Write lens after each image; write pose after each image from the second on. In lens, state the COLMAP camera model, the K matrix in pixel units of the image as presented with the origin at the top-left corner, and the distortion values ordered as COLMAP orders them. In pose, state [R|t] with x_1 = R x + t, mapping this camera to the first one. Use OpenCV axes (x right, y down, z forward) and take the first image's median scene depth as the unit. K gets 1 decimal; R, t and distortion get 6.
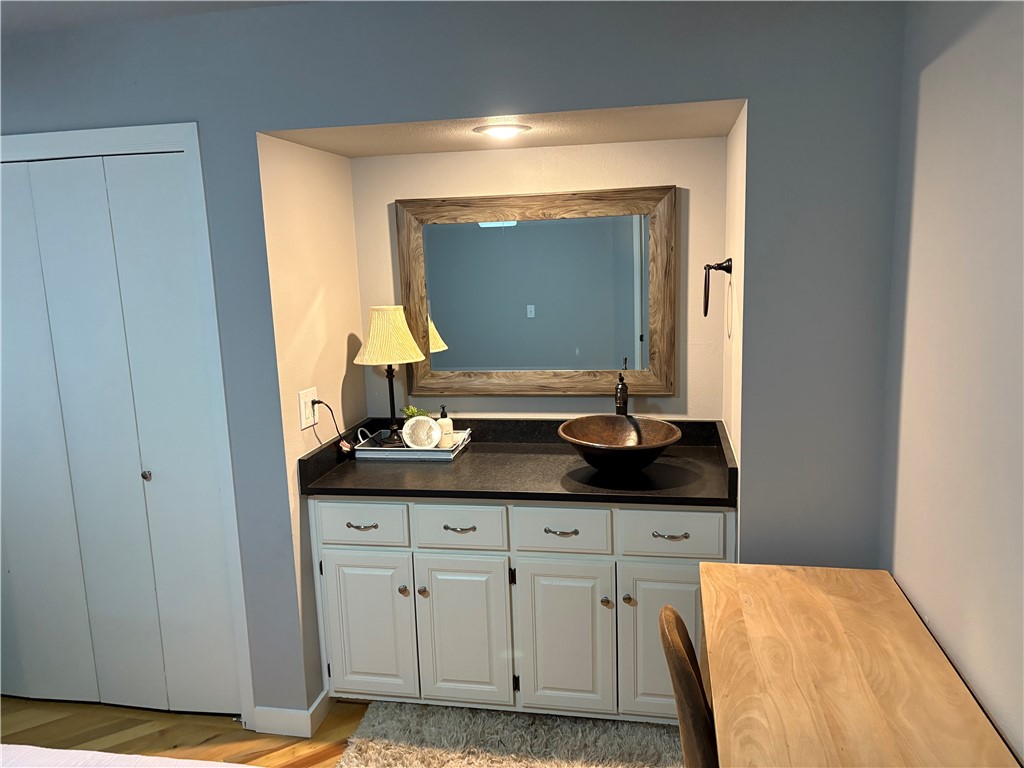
lens RADIAL K [[778.8, 0, 504.8], [0, 778.8, 387.0], [0, 0, 1]] dist [0.041690, -0.029671]
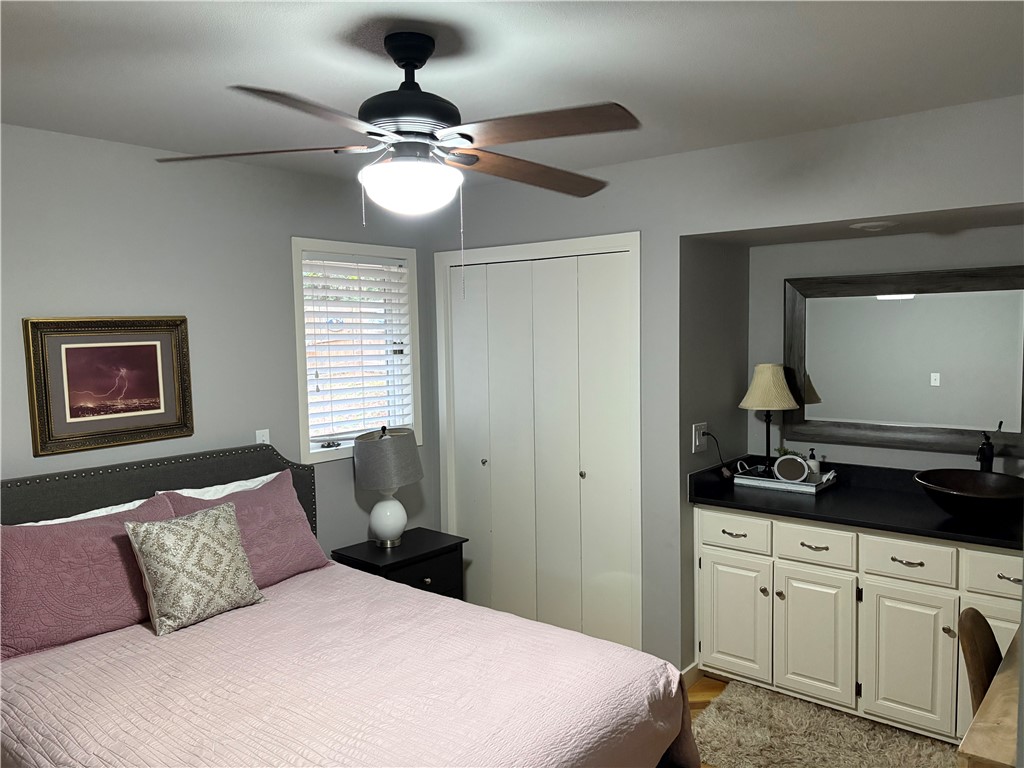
lens RADIAL K [[778.8, 0, 518.0], [0, 778.8, 397.9], [0, 0, 1]] dist [0.041690, -0.029671]
pose [[0.881288, 0.062619, -0.468413, 0.090352], [-0.093269, 0.994733, -0.042500, 0.044889], [0.463285, 0.081143, 0.882487, -0.305343]]
